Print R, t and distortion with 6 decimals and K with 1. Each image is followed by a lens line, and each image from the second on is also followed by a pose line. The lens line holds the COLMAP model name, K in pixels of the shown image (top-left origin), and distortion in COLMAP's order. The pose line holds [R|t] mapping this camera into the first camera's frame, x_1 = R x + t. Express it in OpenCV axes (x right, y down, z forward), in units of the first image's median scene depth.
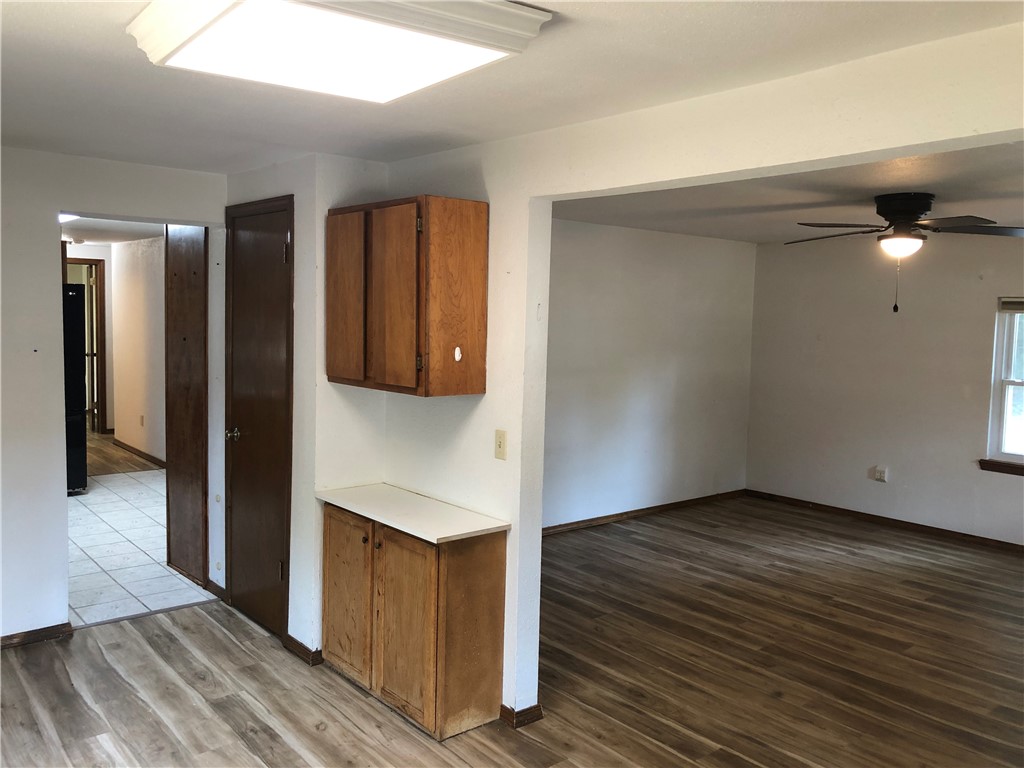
lens RADIAL K [[844.7, 0, 512.0], [0, 844.7, 384.0], [0, 0, 1]] dist [-0.005078, 0.019751]
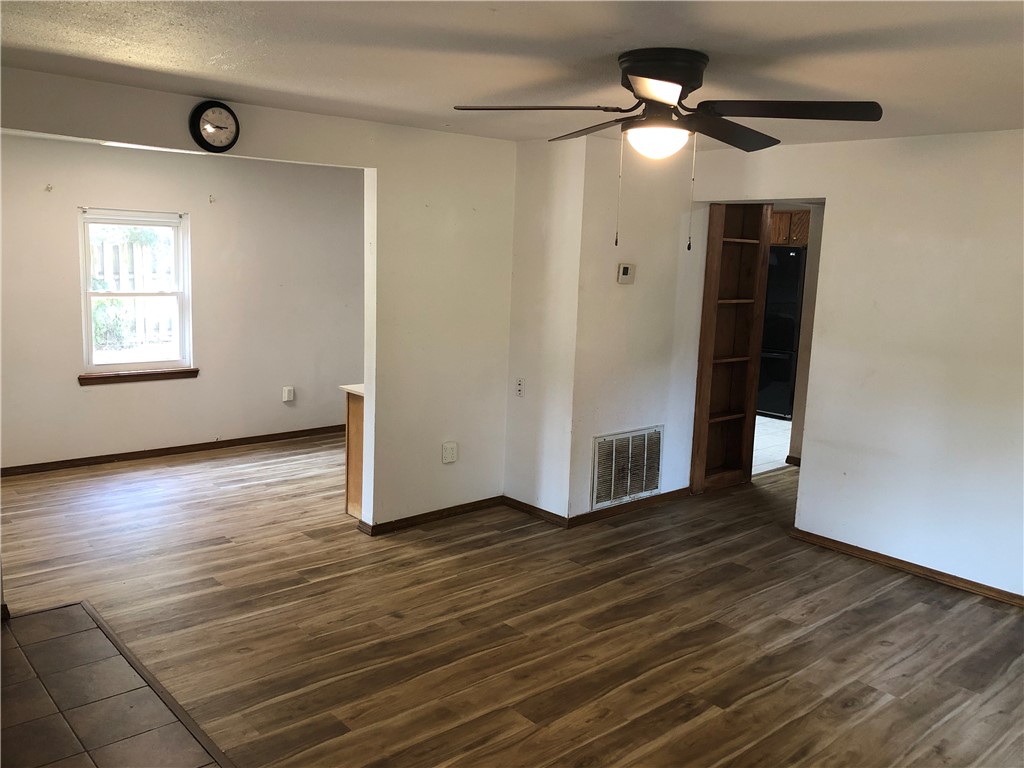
lens RADIAL K [[844.7, 0, 512.0], [0, 844.7, 384.0], [0, 0, 1]] dist [-0.005078, 0.019751]
pose [[0.030435, 0.137481, -0.990037, 1.079495], [-0.128349, 0.982833, 0.132535, -0.053769], [0.991262, 0.123036, 0.047558, 0.875174]]
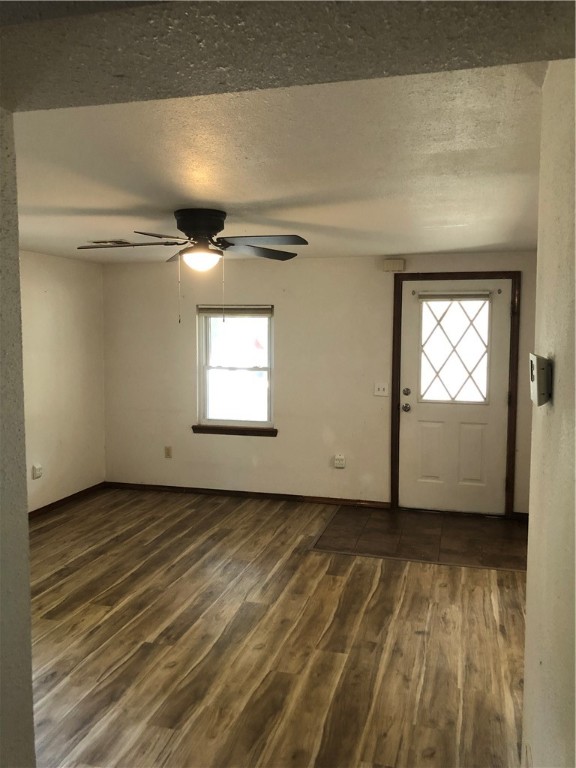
lens RADIAL K [[633.5, 0, 288.0], [0, 633.5, 384.0], [0, 0, 1]] dist [-0.005078, 0.019751]
pose [[-0.563341, -0.096429, 0.820578, -0.251302], [0.060222, 0.985732, 0.157180, -0.124697], [-0.824027, 0.137963, -0.549496, 1.345741]]
